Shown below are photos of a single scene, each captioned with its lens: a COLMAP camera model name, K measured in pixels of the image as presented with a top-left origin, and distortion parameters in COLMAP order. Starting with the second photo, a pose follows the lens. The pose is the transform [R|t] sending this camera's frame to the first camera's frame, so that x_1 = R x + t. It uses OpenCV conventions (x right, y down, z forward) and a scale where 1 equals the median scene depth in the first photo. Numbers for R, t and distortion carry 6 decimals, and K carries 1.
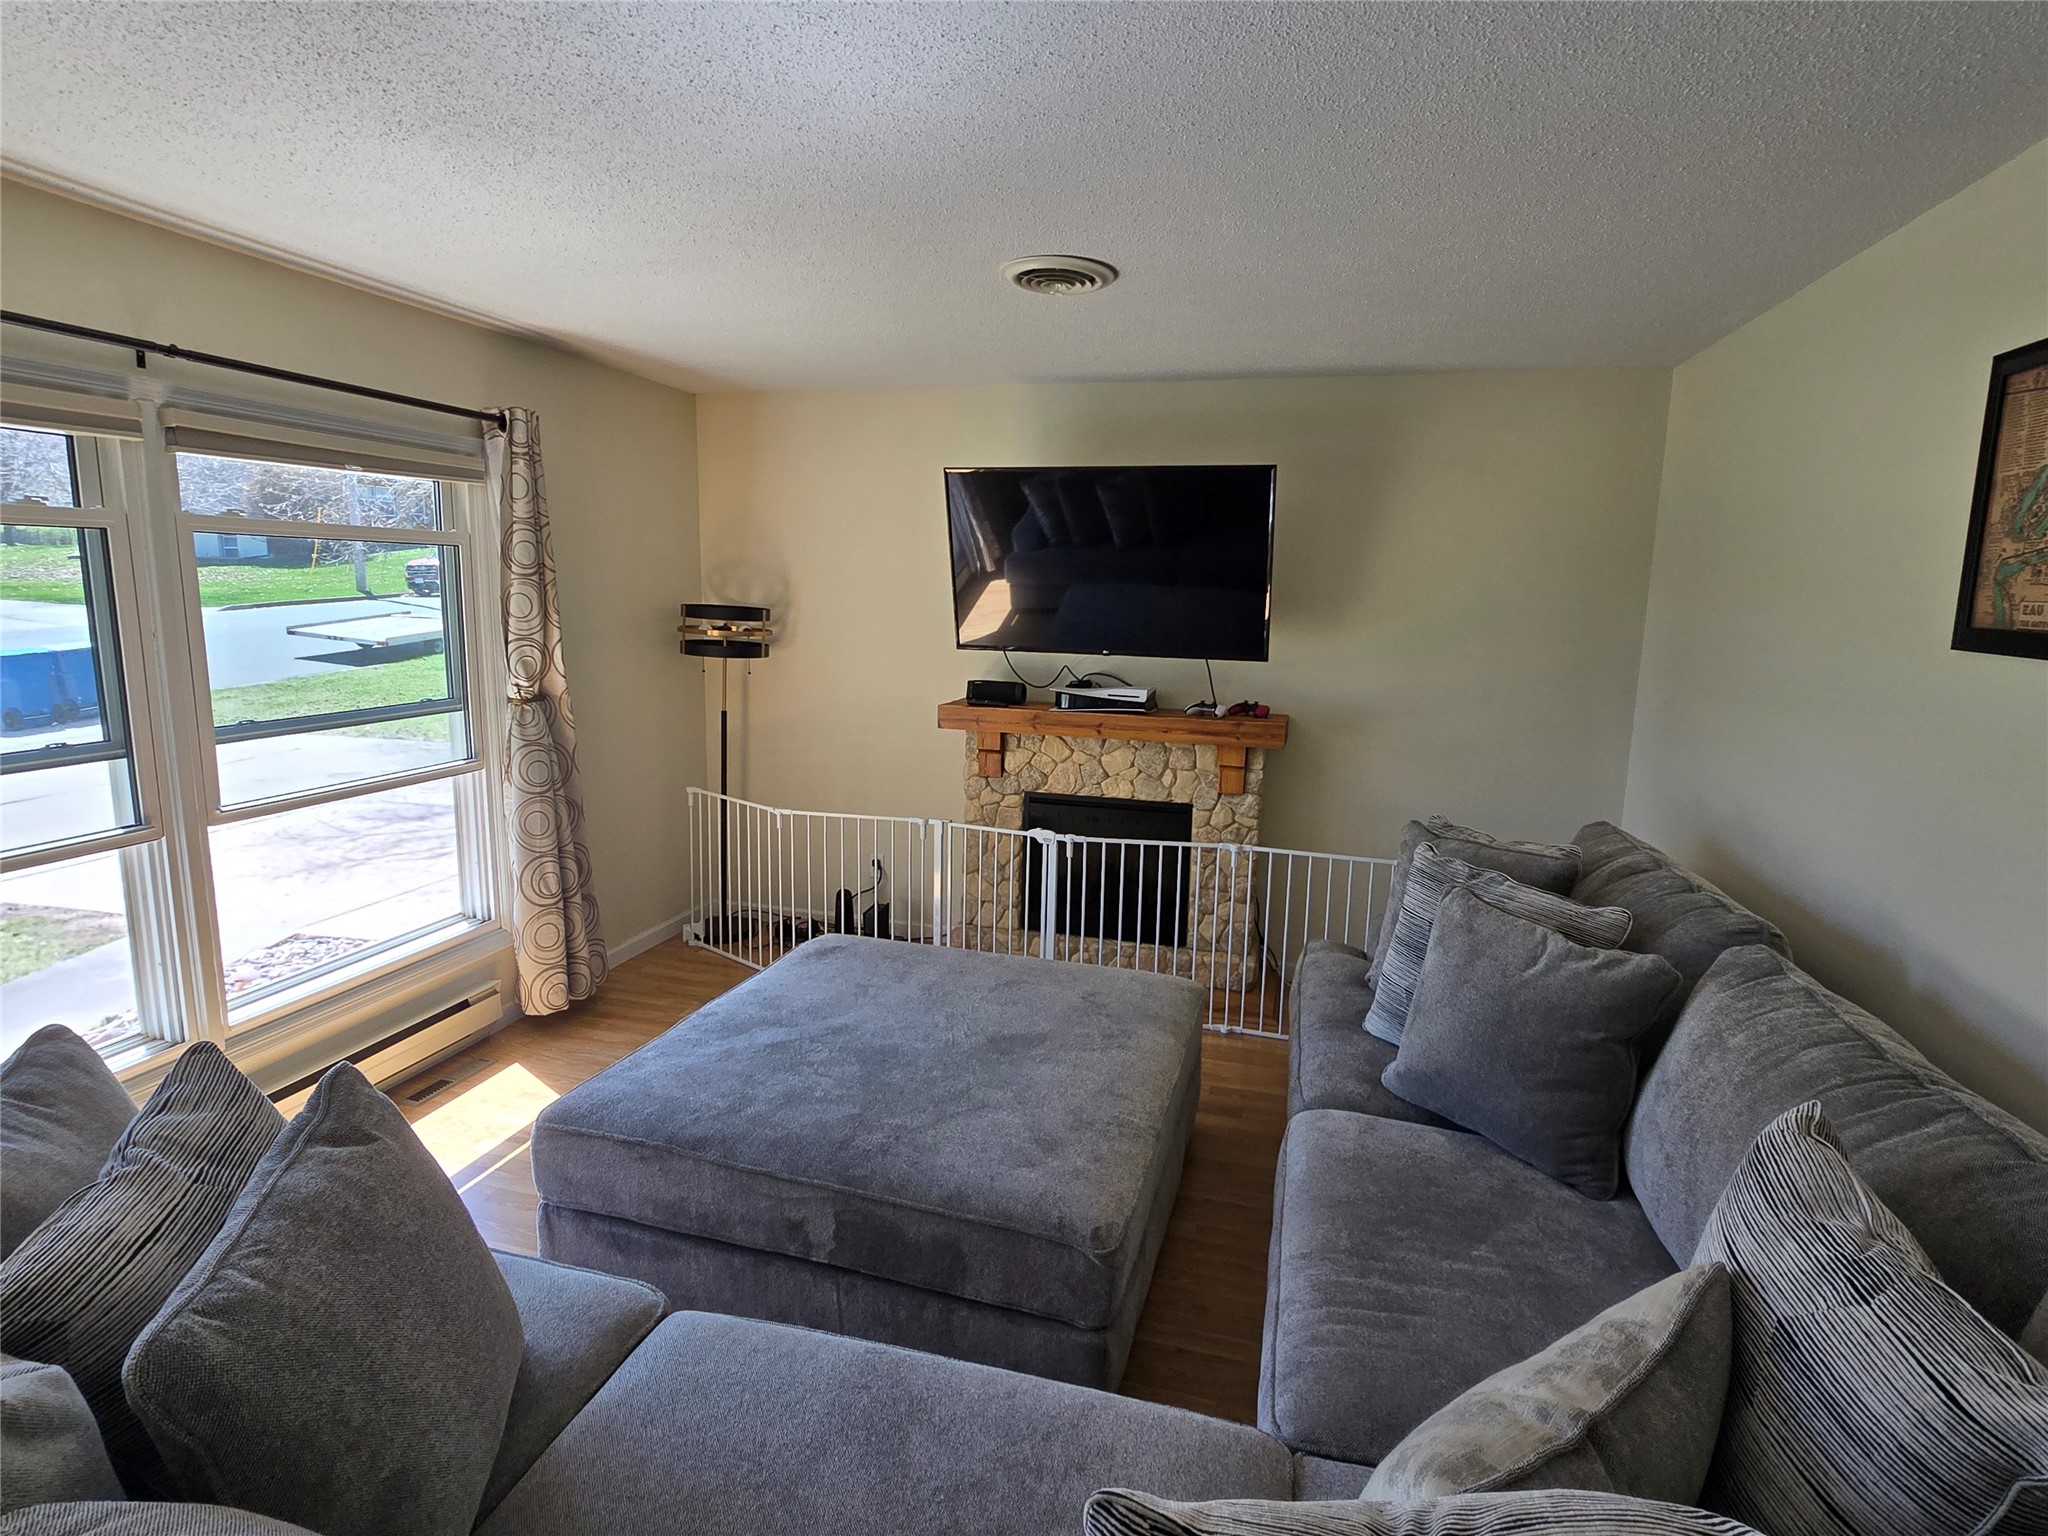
lens RADIAL K [[1030.0, 0, 1018.4], [0, 1030.0, 756.8], [0, 0, 1]] dist [-0.003729, -0.002357]
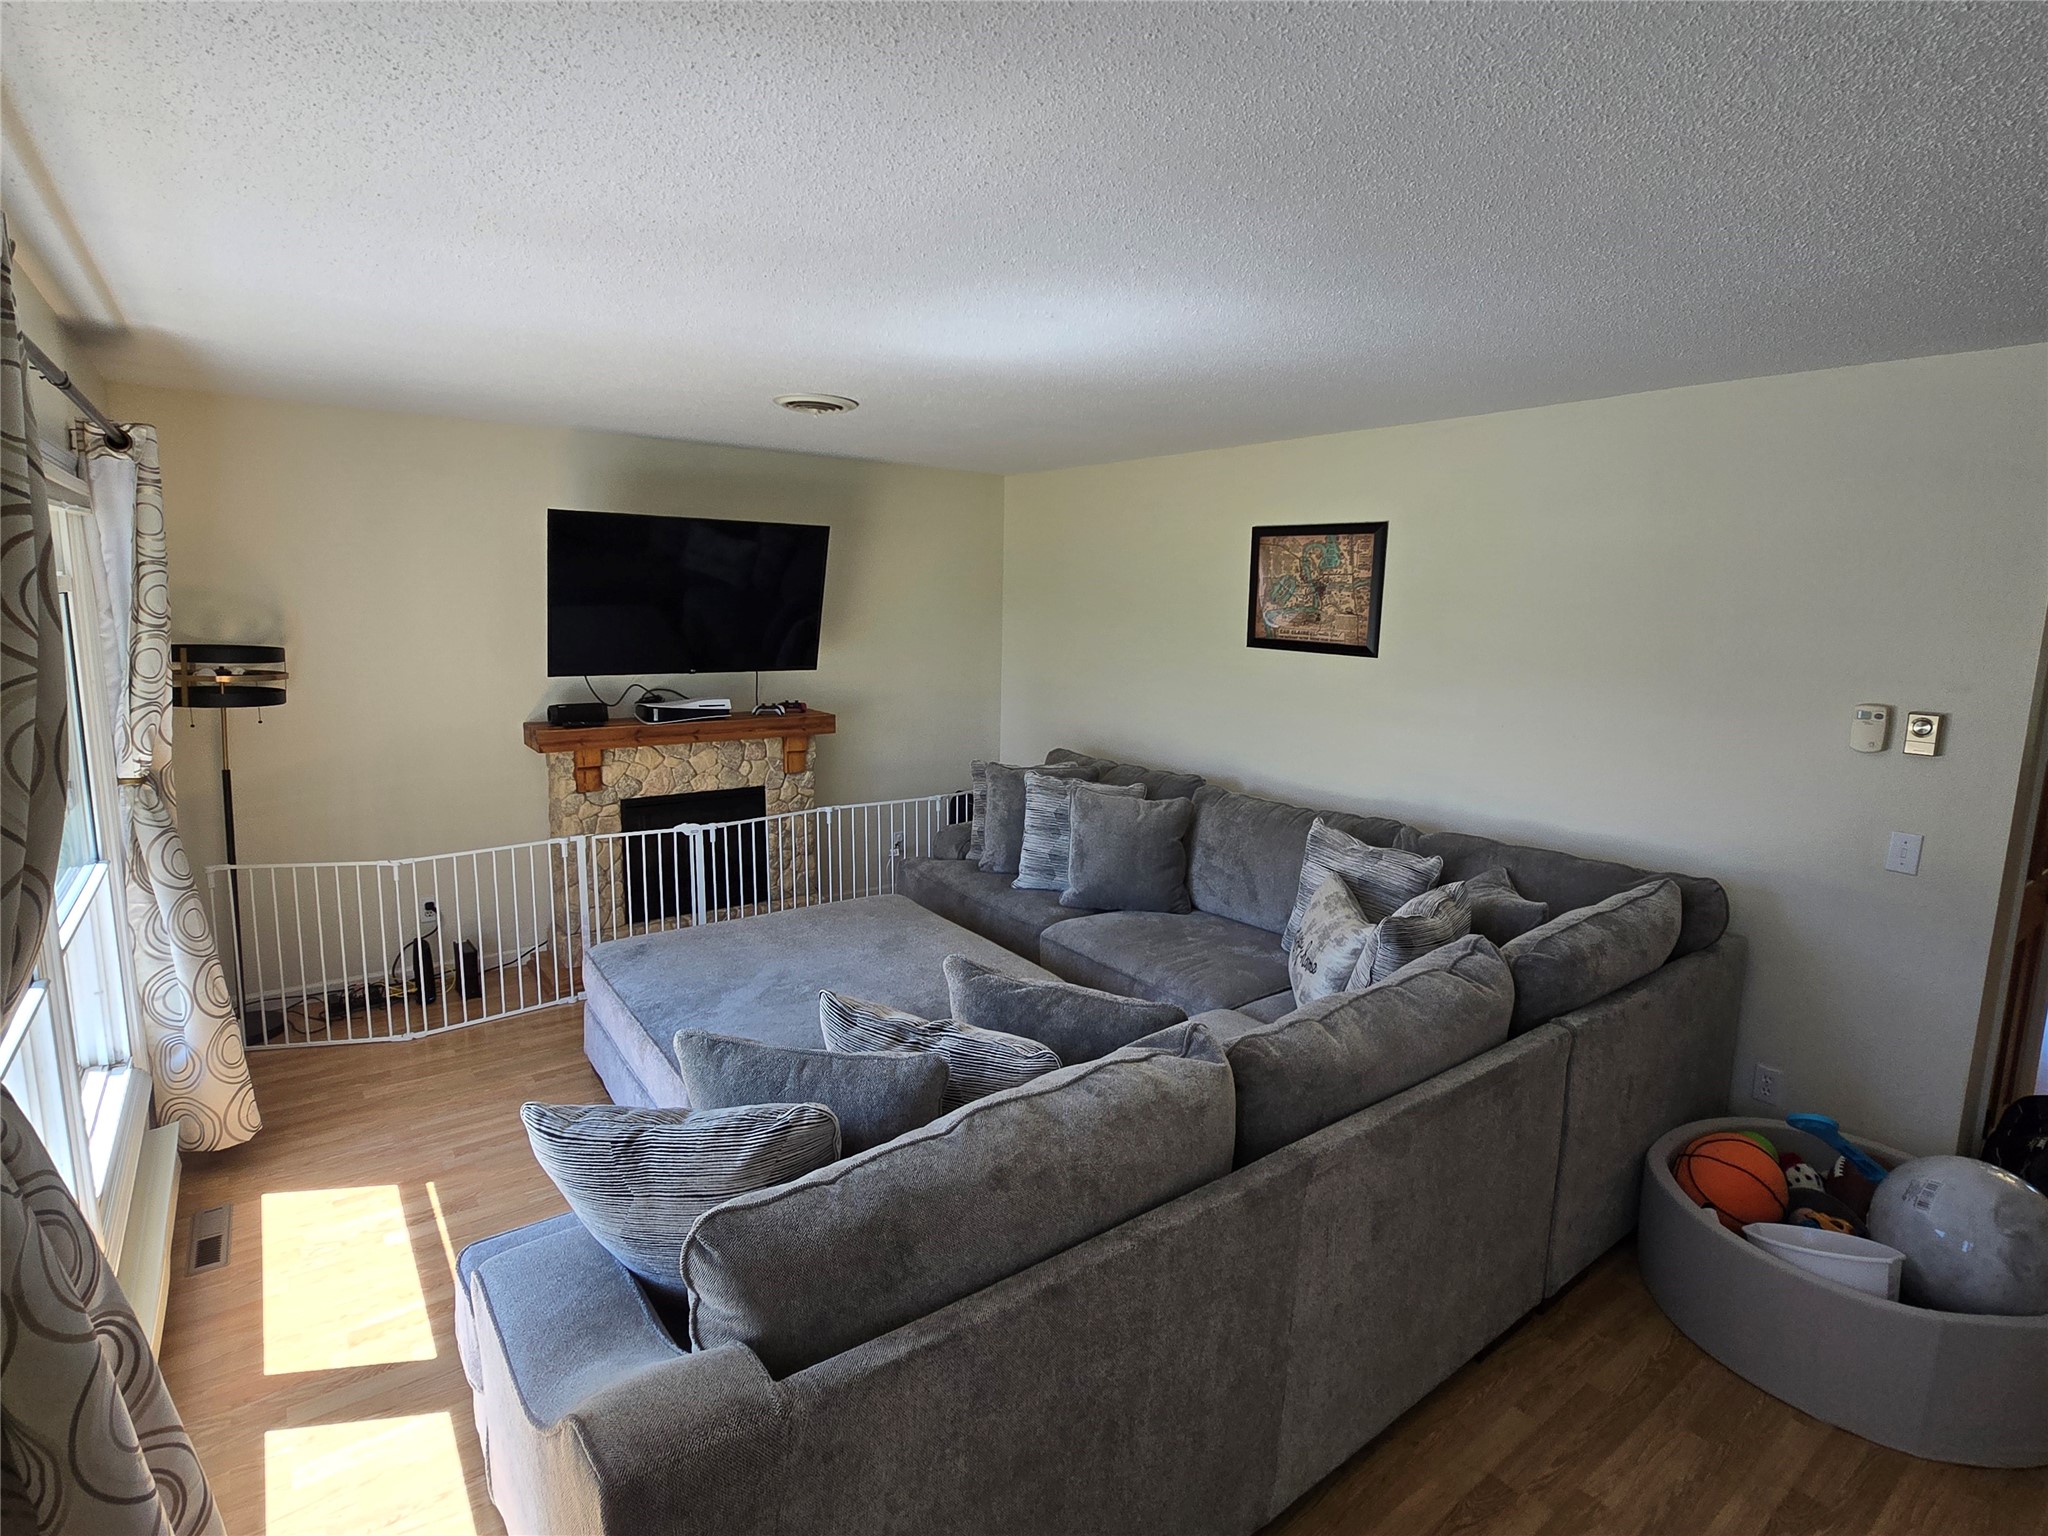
lens RADIAL K [[1030.0, 0, 1044.0], [0, 1030.0, 757.8], [0, 0, 1]] dist [-0.003729, -0.002357]
pose [[0.612725, -0.134163, 0.778825, -0.602814], [0.122658, 0.989687, 0.073988, -0.039581], [-0.780720, 0.050195, 0.622862, -0.052519]]
